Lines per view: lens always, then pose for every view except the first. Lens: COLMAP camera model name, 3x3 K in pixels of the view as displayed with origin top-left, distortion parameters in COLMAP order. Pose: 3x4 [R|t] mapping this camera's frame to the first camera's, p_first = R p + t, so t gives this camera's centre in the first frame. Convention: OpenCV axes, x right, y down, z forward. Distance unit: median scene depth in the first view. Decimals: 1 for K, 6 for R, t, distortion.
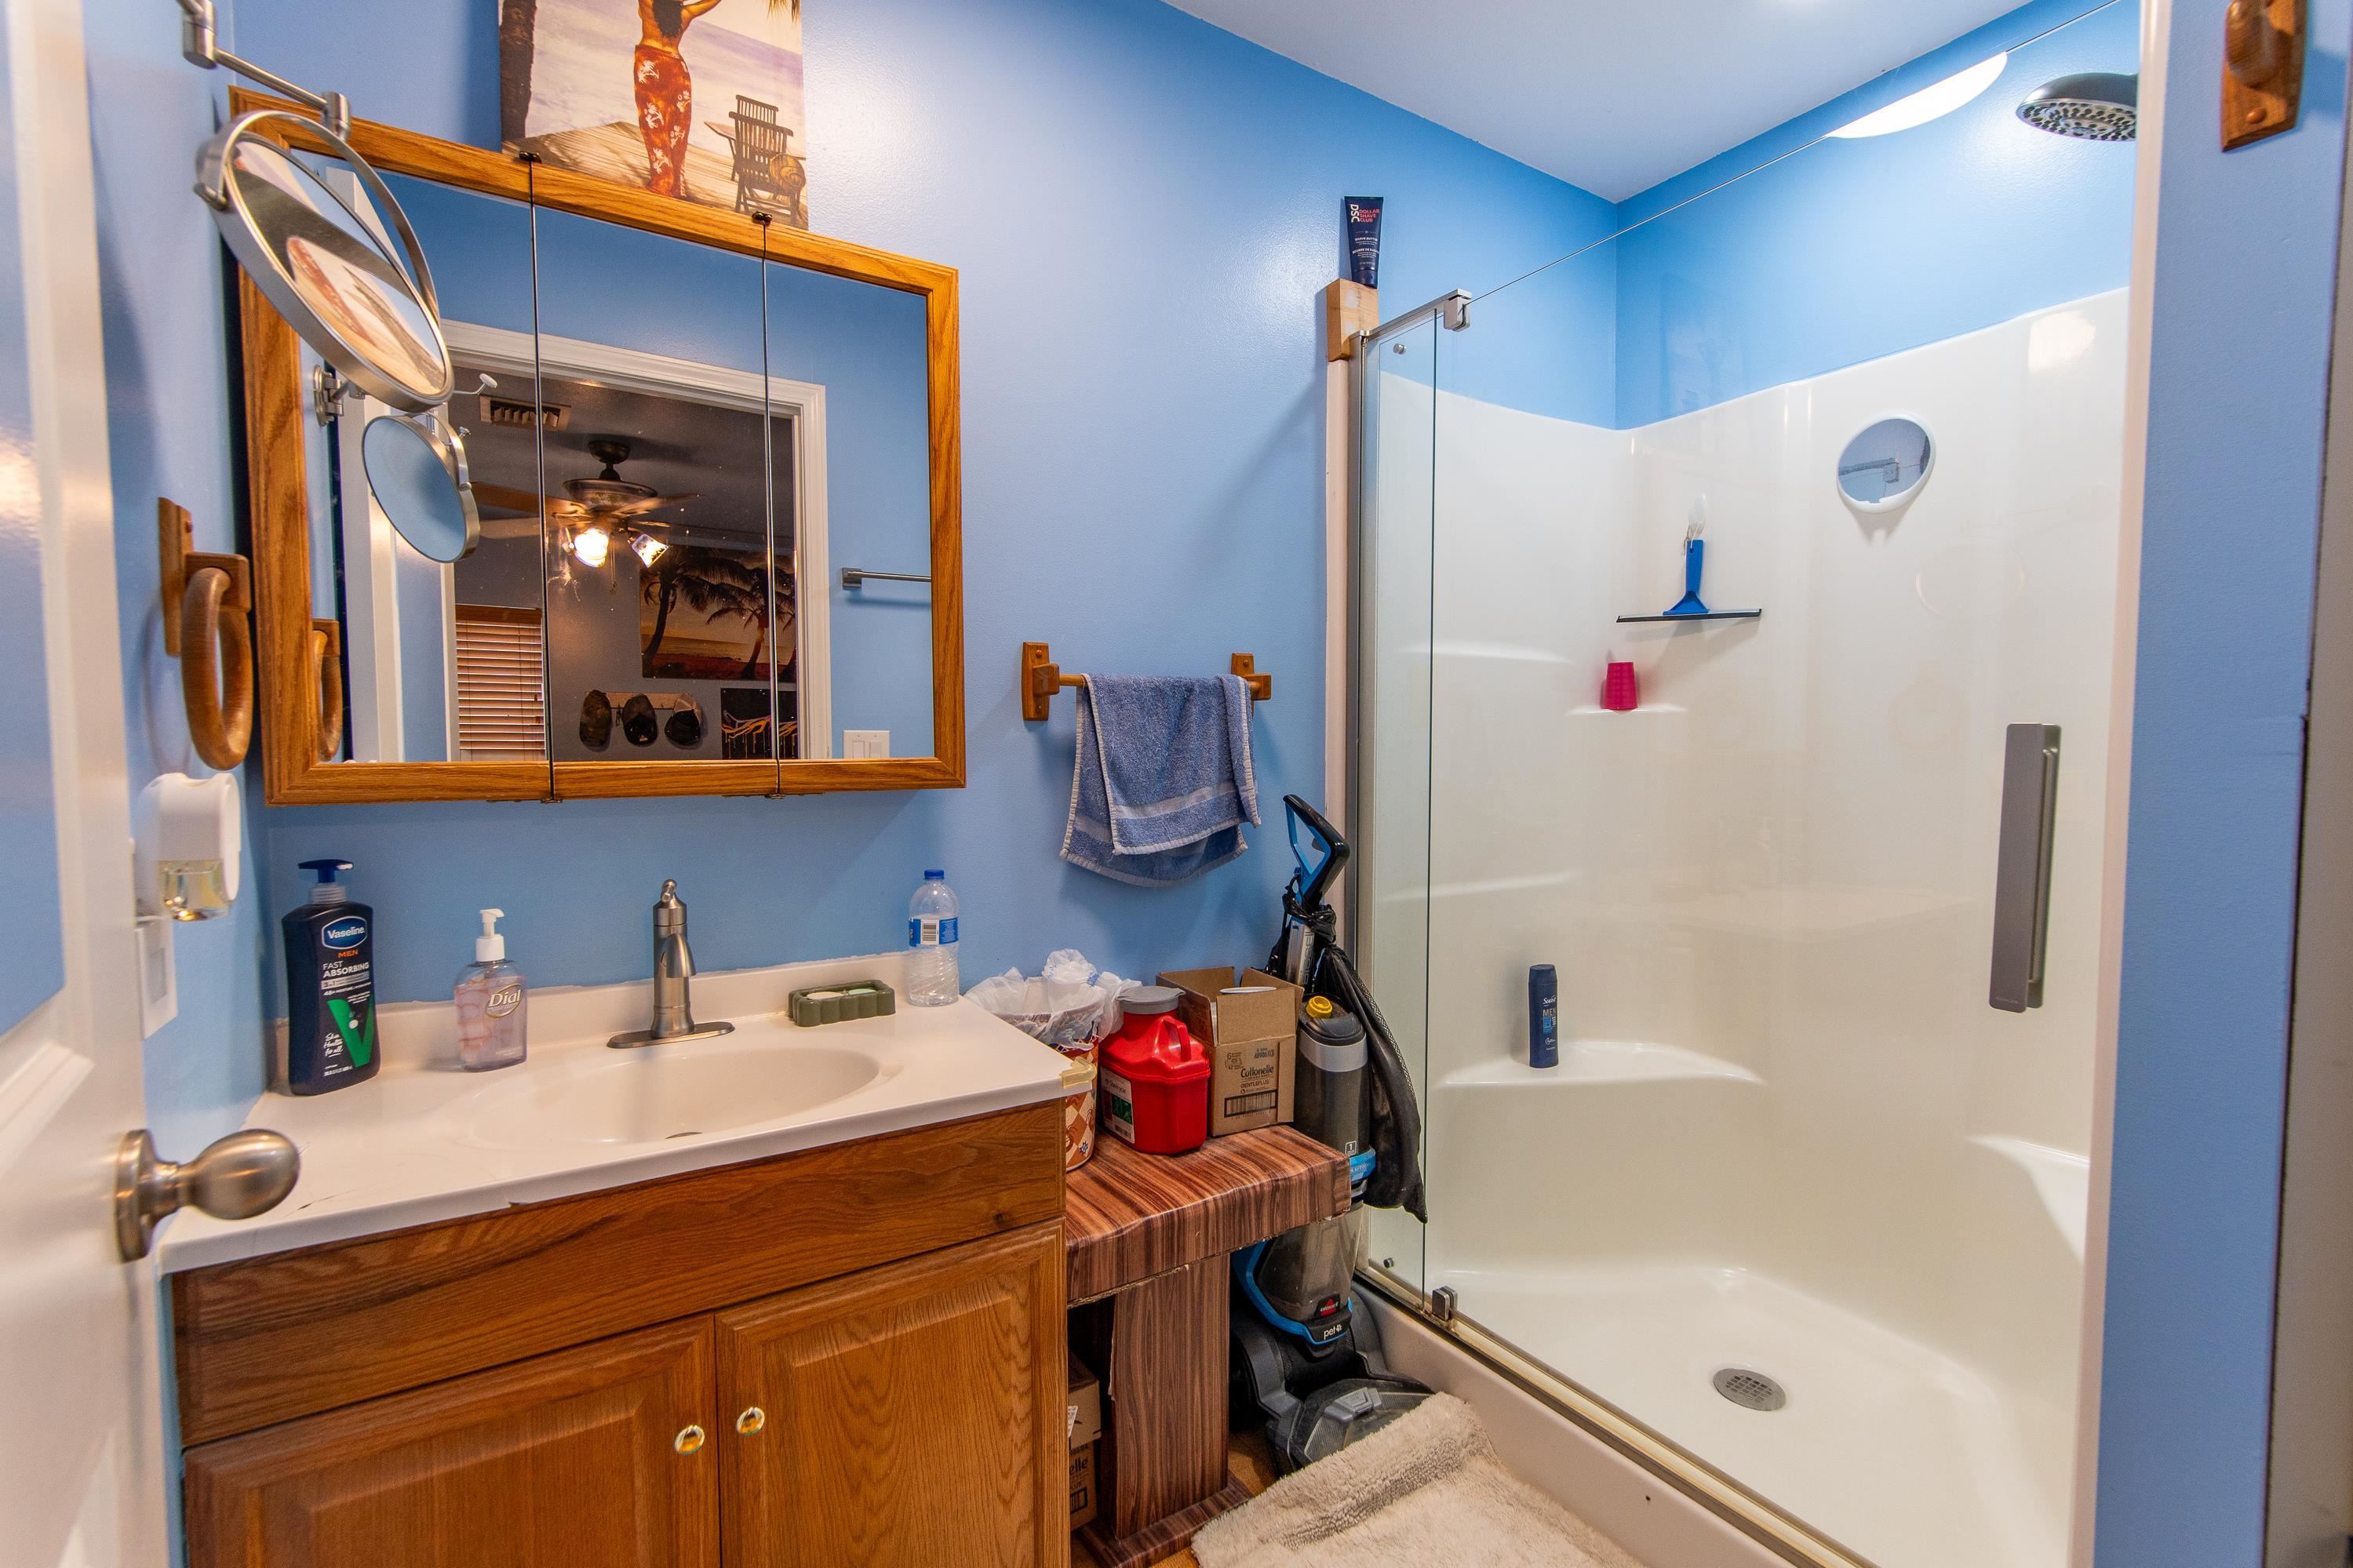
lens RADIAL K [[1022.4, 0, 1176.5], [0, 1022.4, 784.0], [0, 0, 1]] dist [-0.000191, -0.000111]
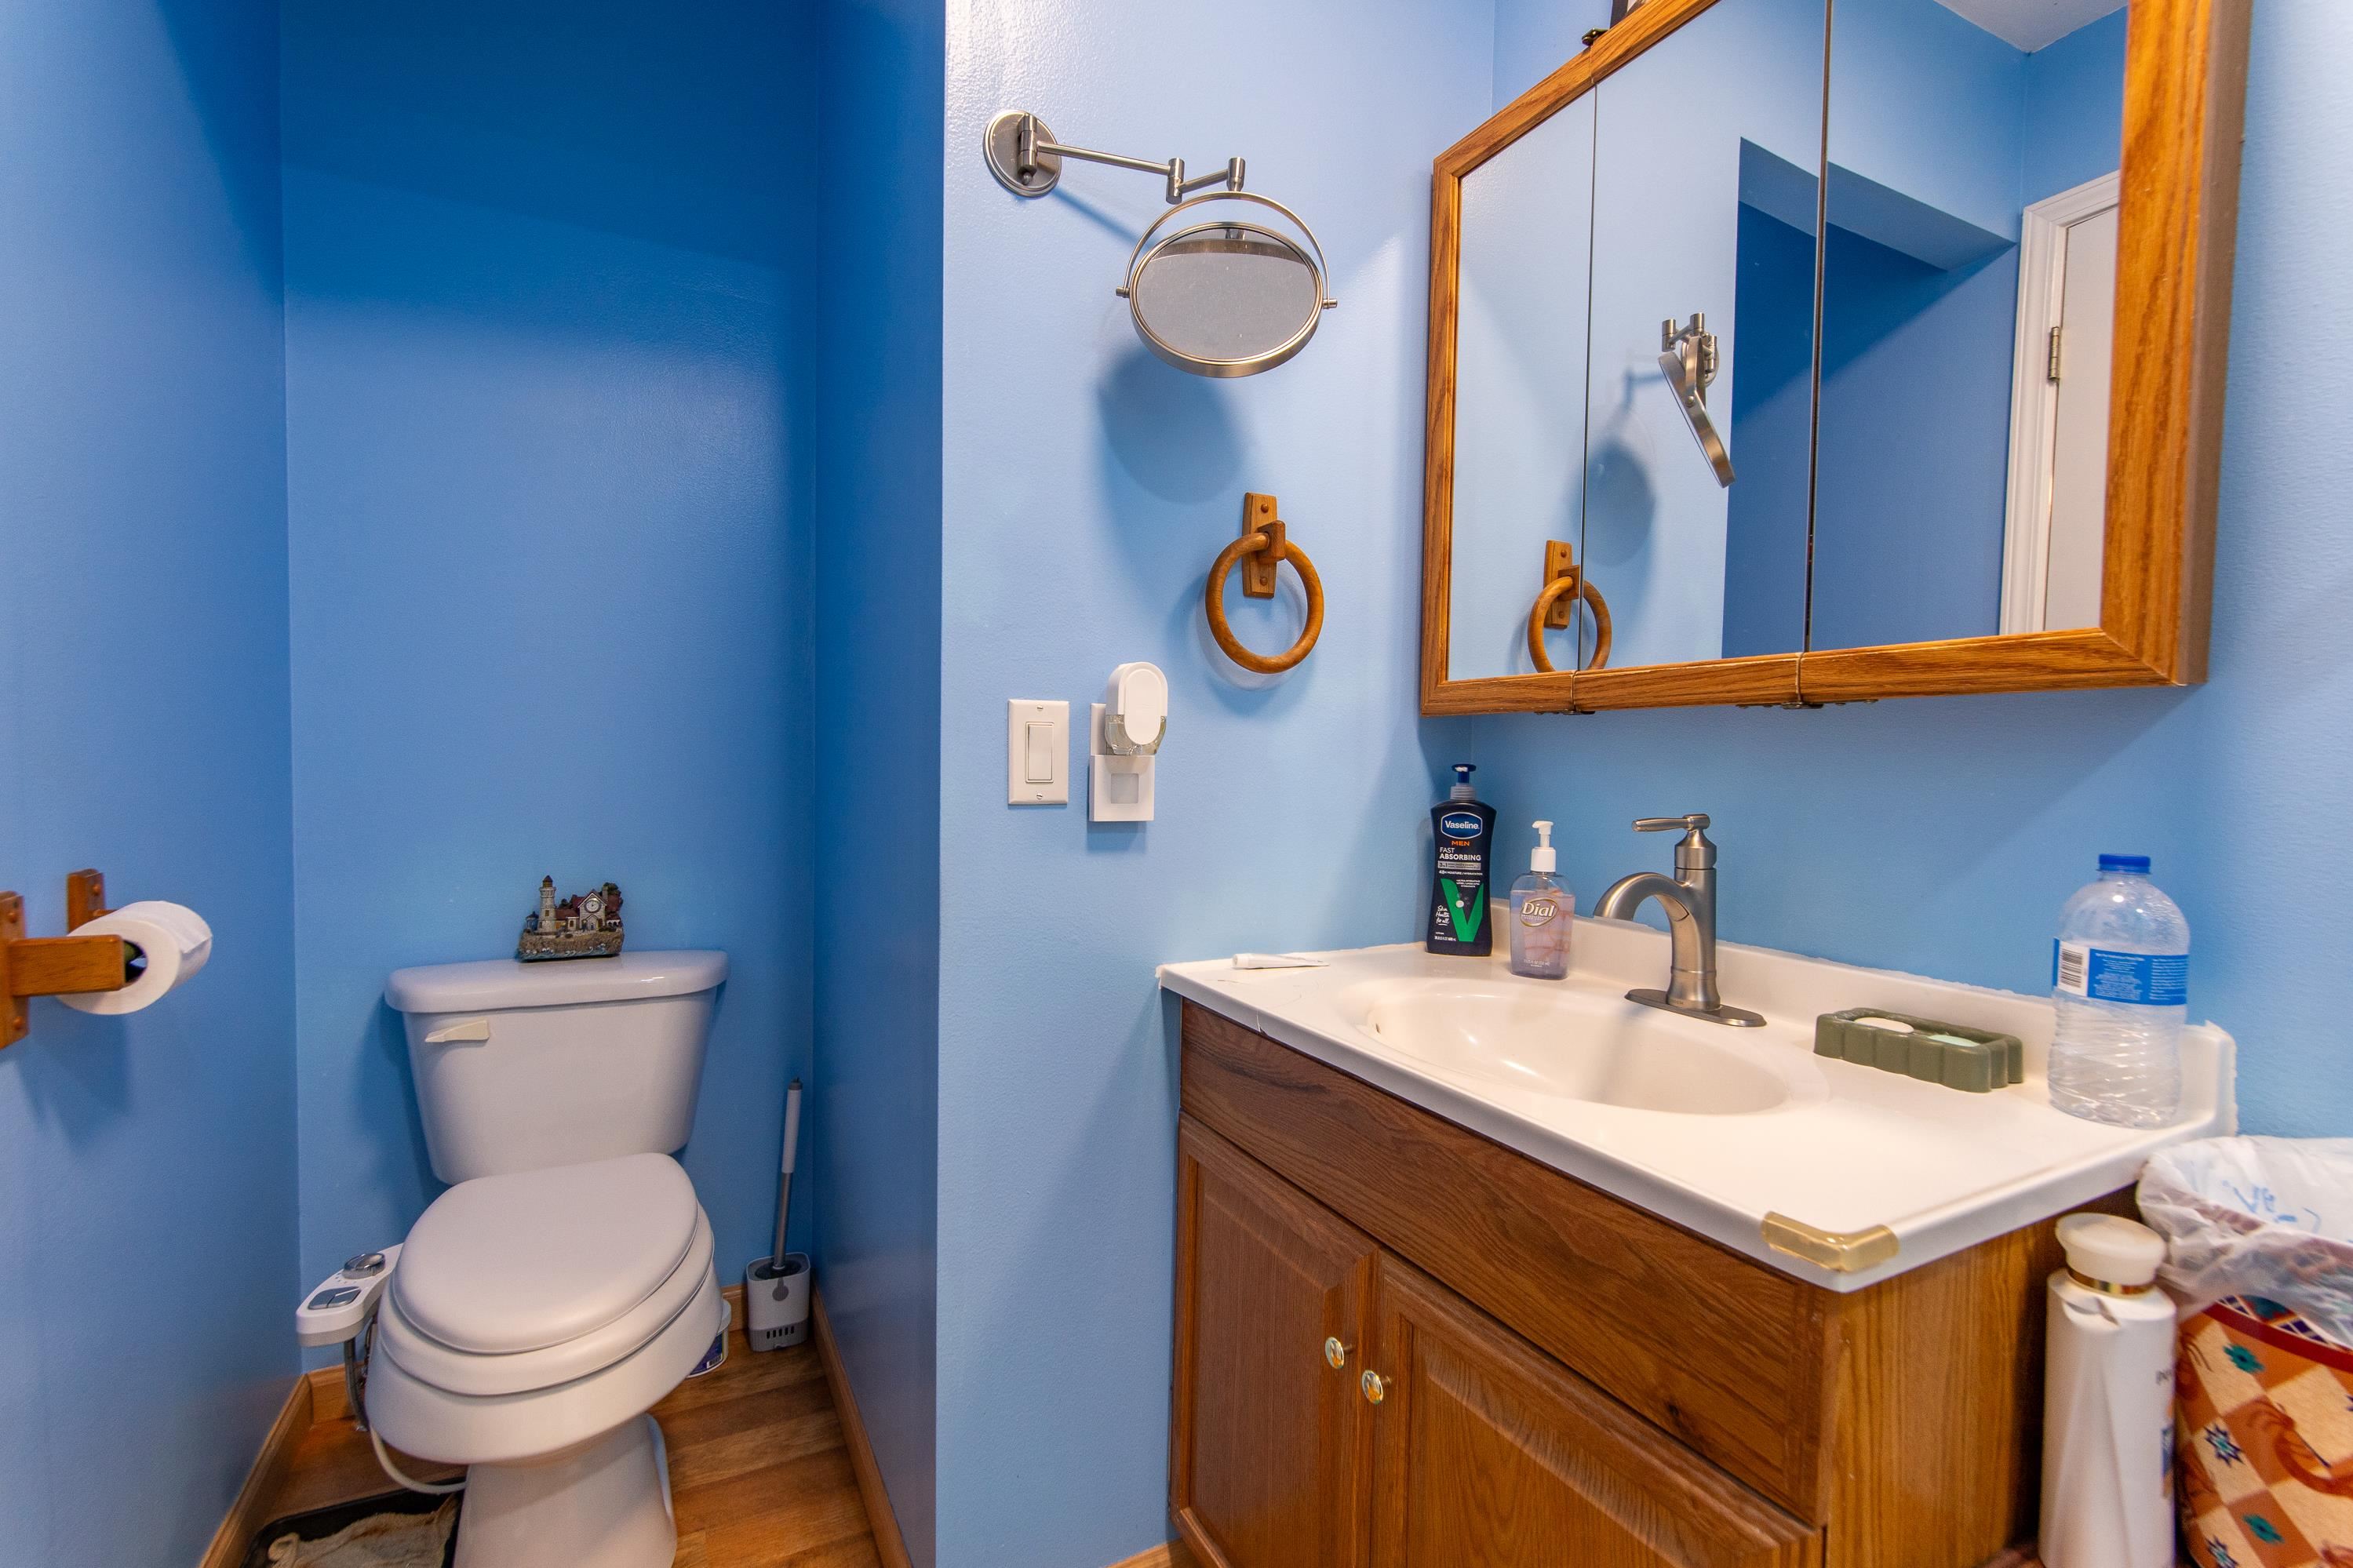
lens RADIAL K [[1054.2, 0, 1176.5], [0, 1054.2, 784.0], [0, 0, 1]] dist [-0.016093, -0.000103]
pose [[-0.096681, 0.021617, -0.995081, 0.419610], [-0.055016, 0.998120, 0.027028, 0.081635], [0.993794, 0.057359, -0.095310, 0.774067]]
